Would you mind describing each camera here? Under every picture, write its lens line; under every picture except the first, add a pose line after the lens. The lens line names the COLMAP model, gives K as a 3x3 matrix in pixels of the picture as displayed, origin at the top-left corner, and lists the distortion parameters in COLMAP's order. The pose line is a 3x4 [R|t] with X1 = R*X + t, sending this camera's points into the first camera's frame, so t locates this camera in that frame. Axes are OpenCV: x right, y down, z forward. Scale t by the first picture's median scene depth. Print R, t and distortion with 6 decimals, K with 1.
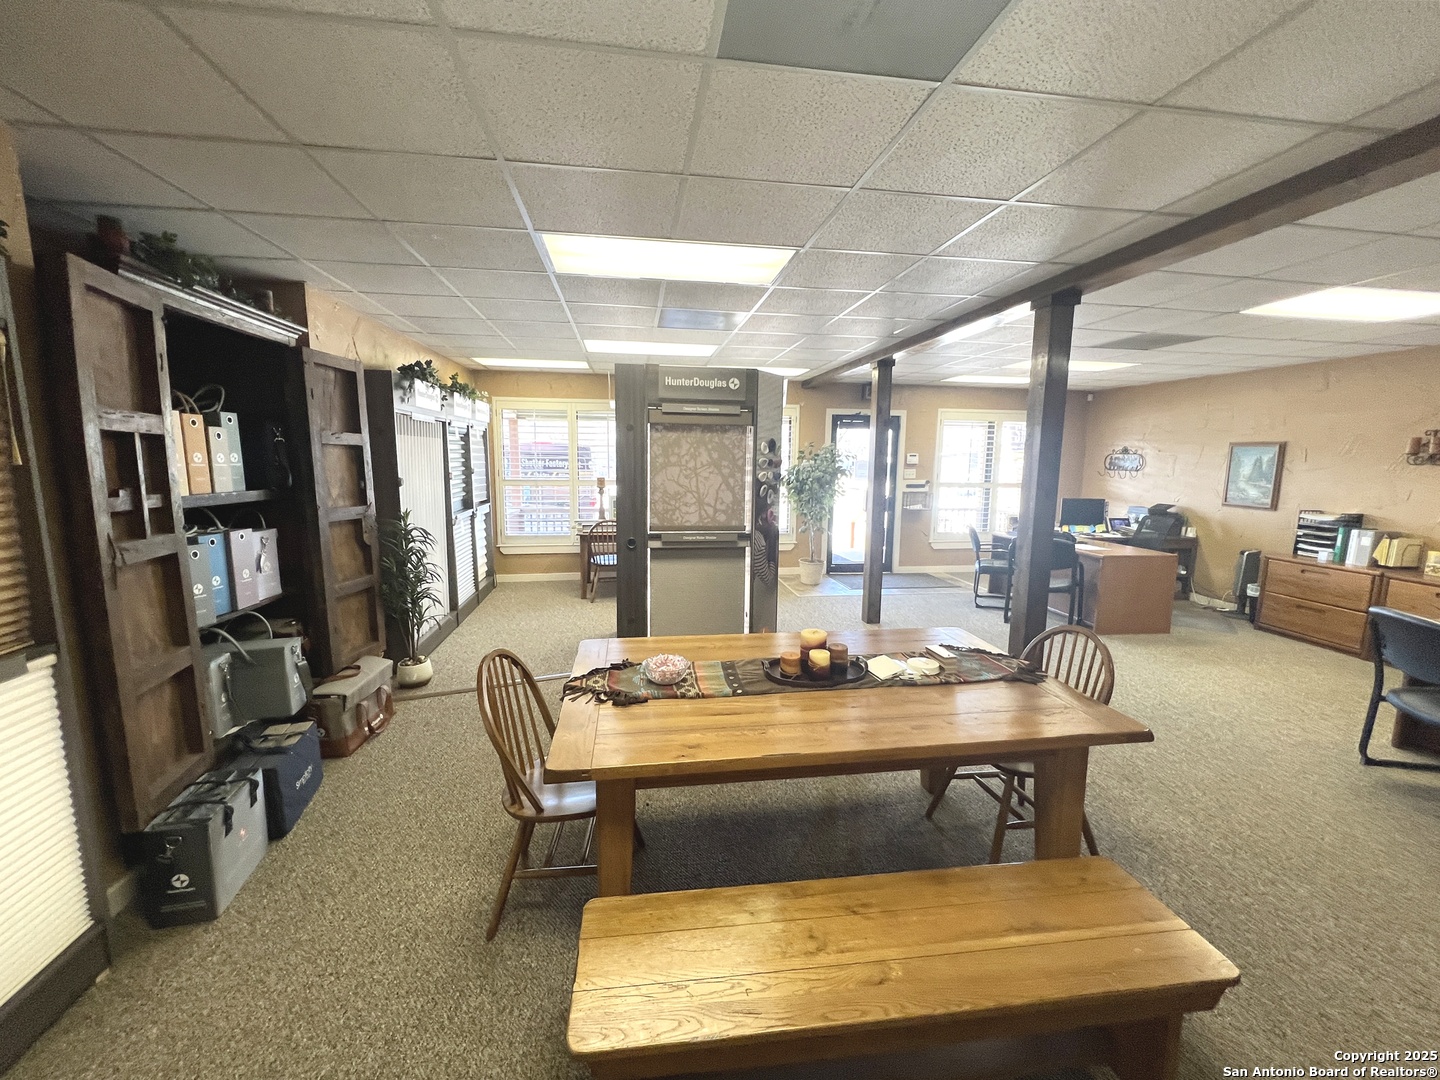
lens RADIAL K [[582.3, 0, 715.1], [0, 582.3, 541.9], [0, 0, 1]] dist [0.001440, -0.000117]
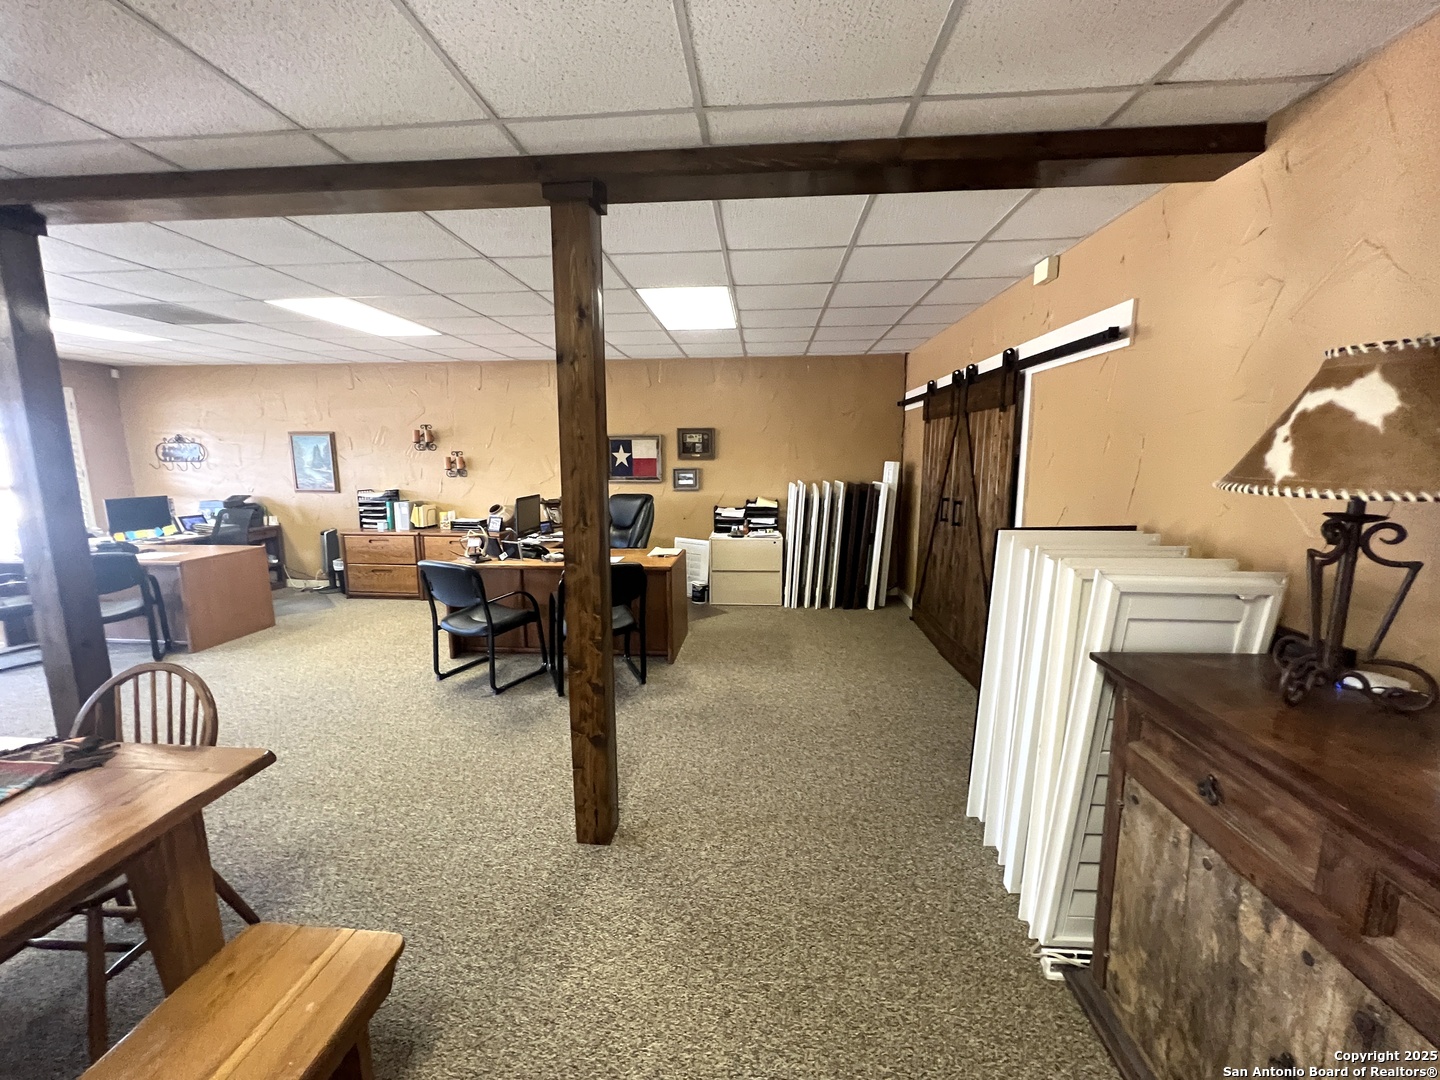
lens RADIAL K [[582.3, 0, 716.7], [0, 582.3, 530.8], [0, 0, 1]] dist [0.001440, -0.000117]
pose [[0.227688, -0.146070, 0.962716, 0.039731], [0.147482, 0.982452, 0.114184, -0.002920], [-0.962501, 0.115985, 0.245235, 0.036997]]
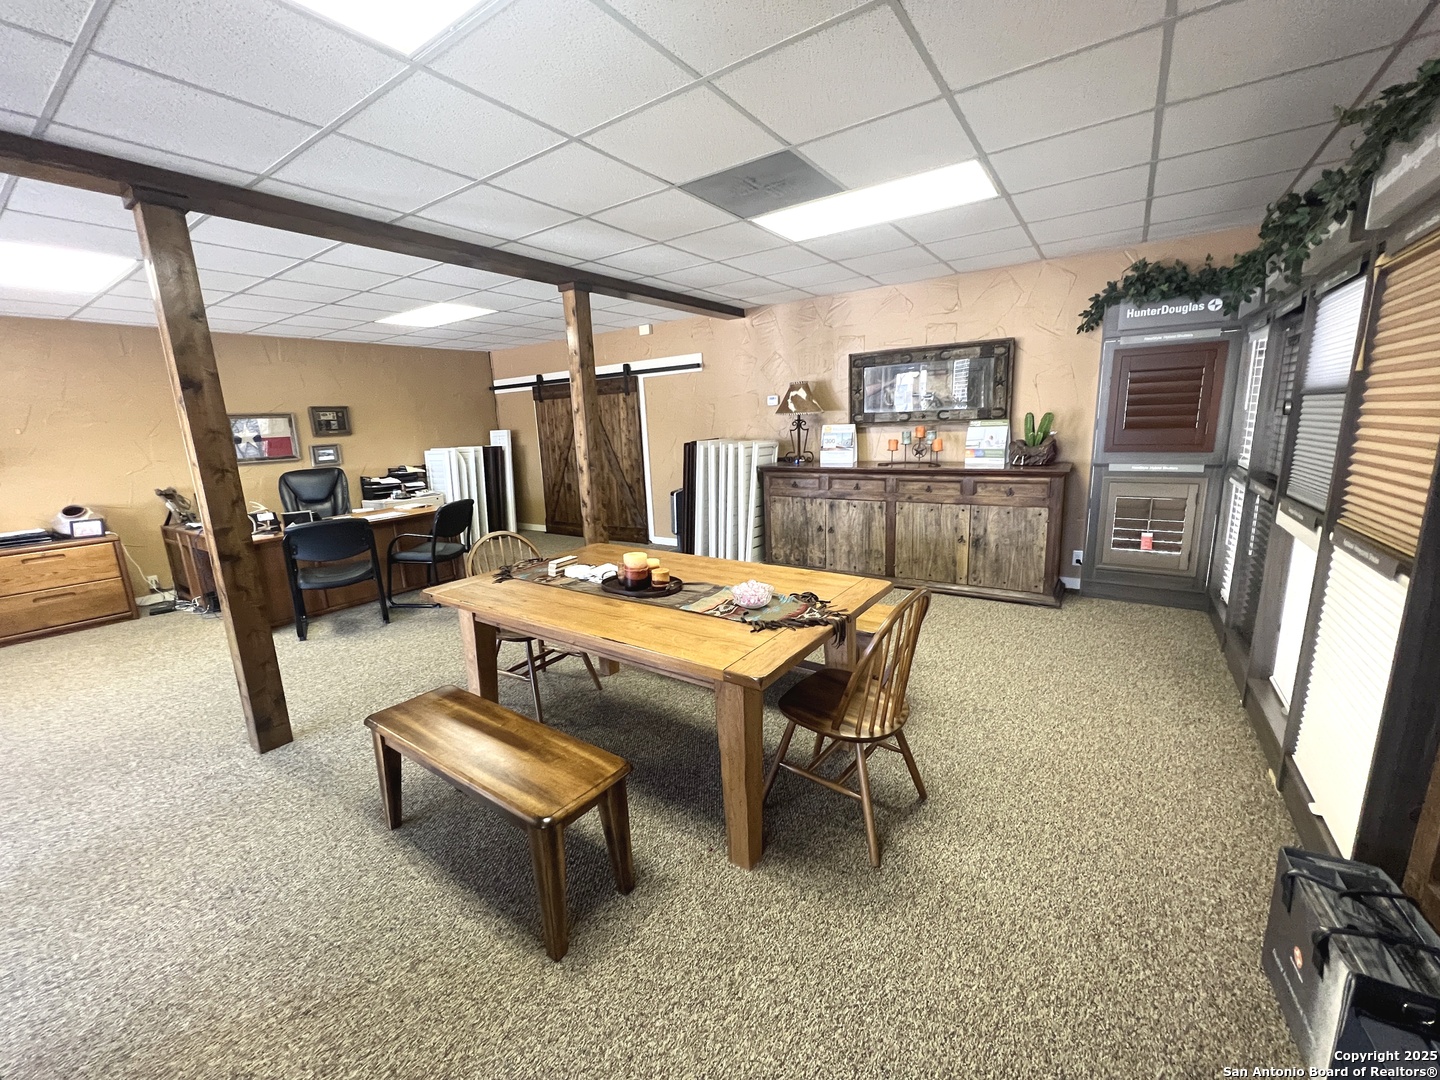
lens RADIAL K [[582.3, 0, 715.3], [0, 582.3, 537.9], [0, 0, 1]] dist [0.001440, -0.000117]
pose [[-0.731925, -0.114764, 0.671651, -0.377932], [0.134432, 0.942018, 0.307457, -0.107178], [-0.667992, 0.315327, -0.674059, 0.896302]]
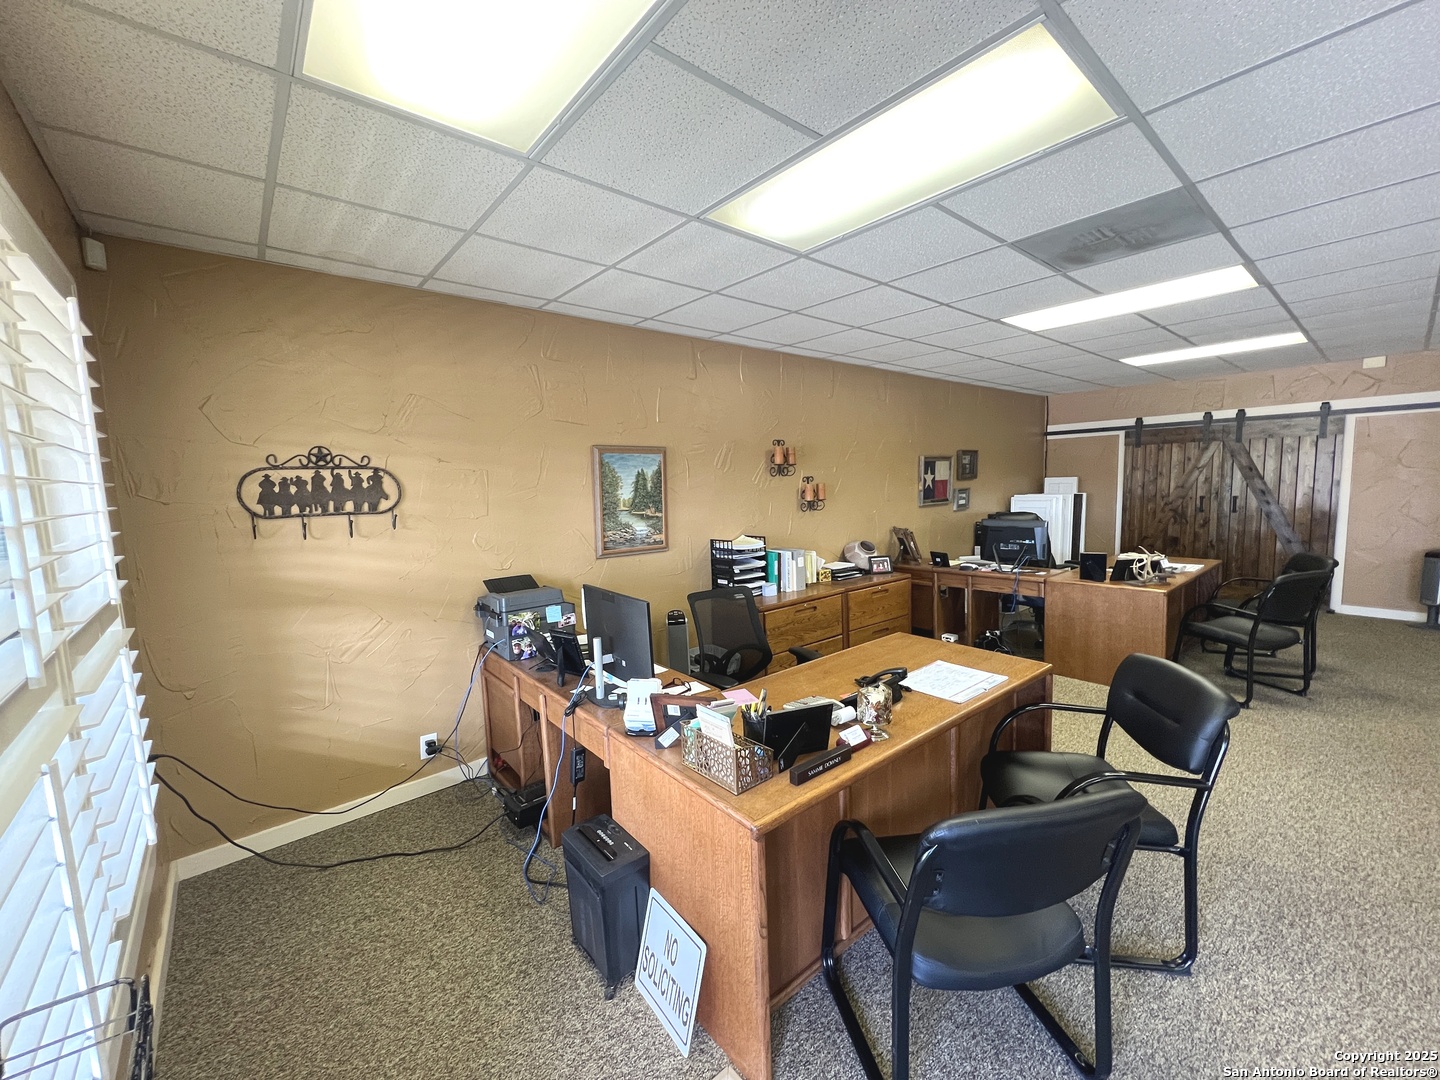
lens RADIAL K [[582.3, 0, 713.6], [0, 582.3, 531.9], [0, 0, 1]] dist [0.001440, -0.000117]
pose [[-0.530685, -0.071876, 0.844516, 0.526979], [0.147282, 0.973419, 0.175397, -0.259082], [-0.834675, 0.217462, -0.505992, 1.827241]]
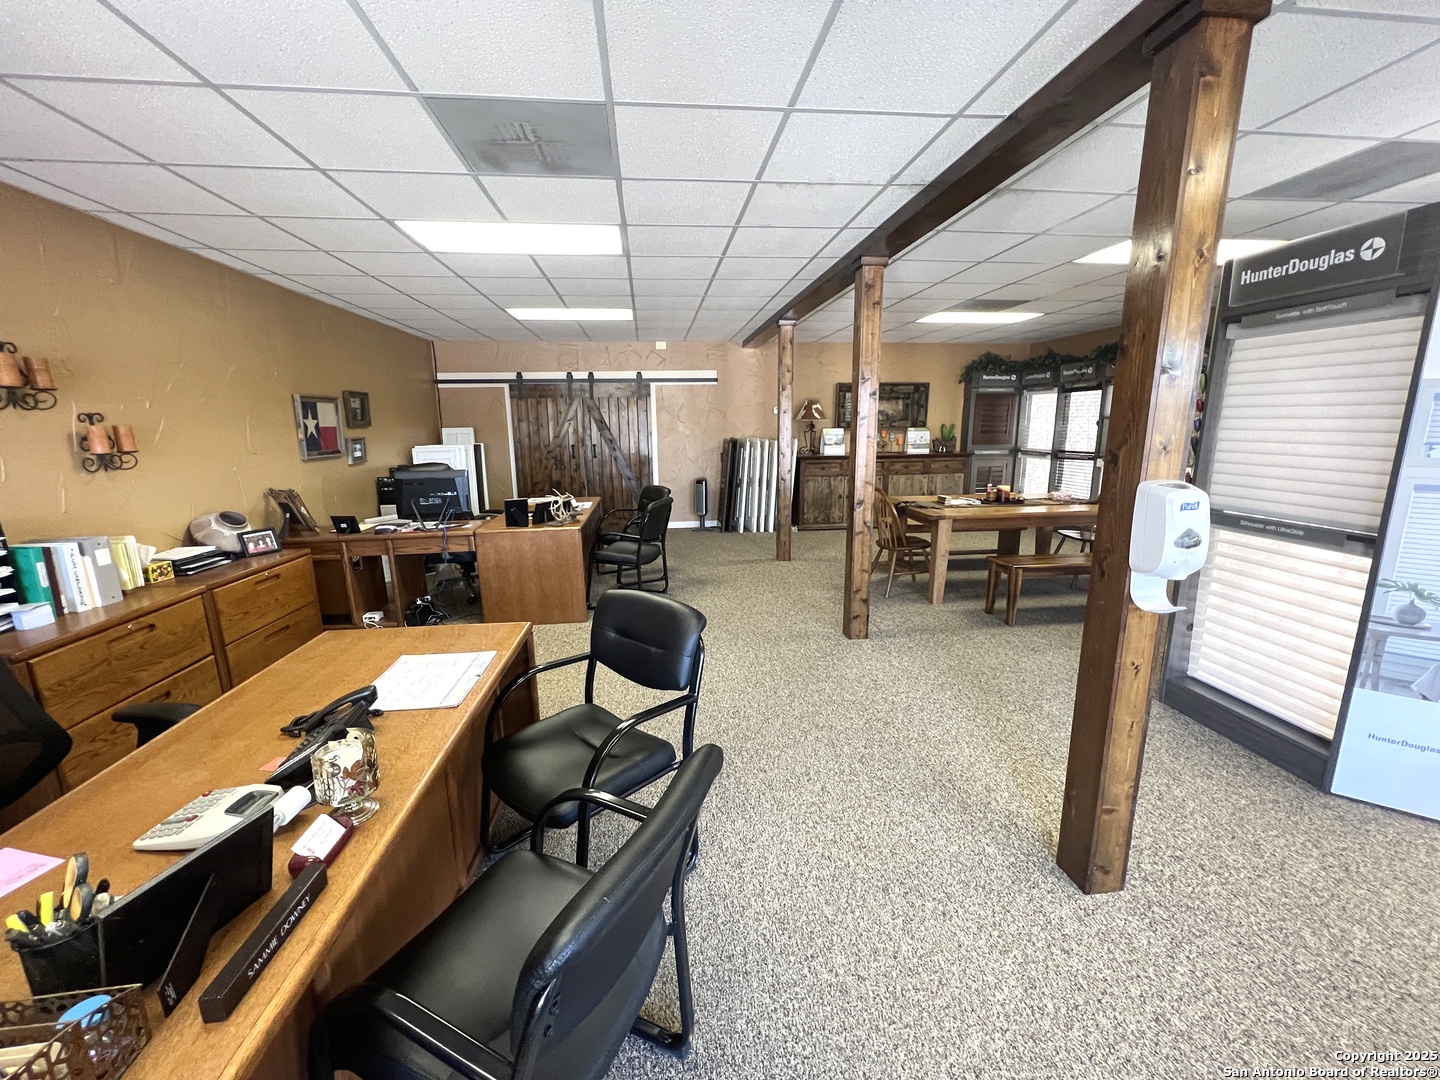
lens RADIAL K [[582.3, 0, 716.9], [0, 582.3, 537.7], [0, 0, 1]] dist [0.001440, -0.000117]
pose [[-0.999633, -0.002369, 0.026968, 0.654294], [0.006818, 0.942023, 0.335479, -0.222602], [-0.026199, 0.335540, -0.941662, 1.738695]]
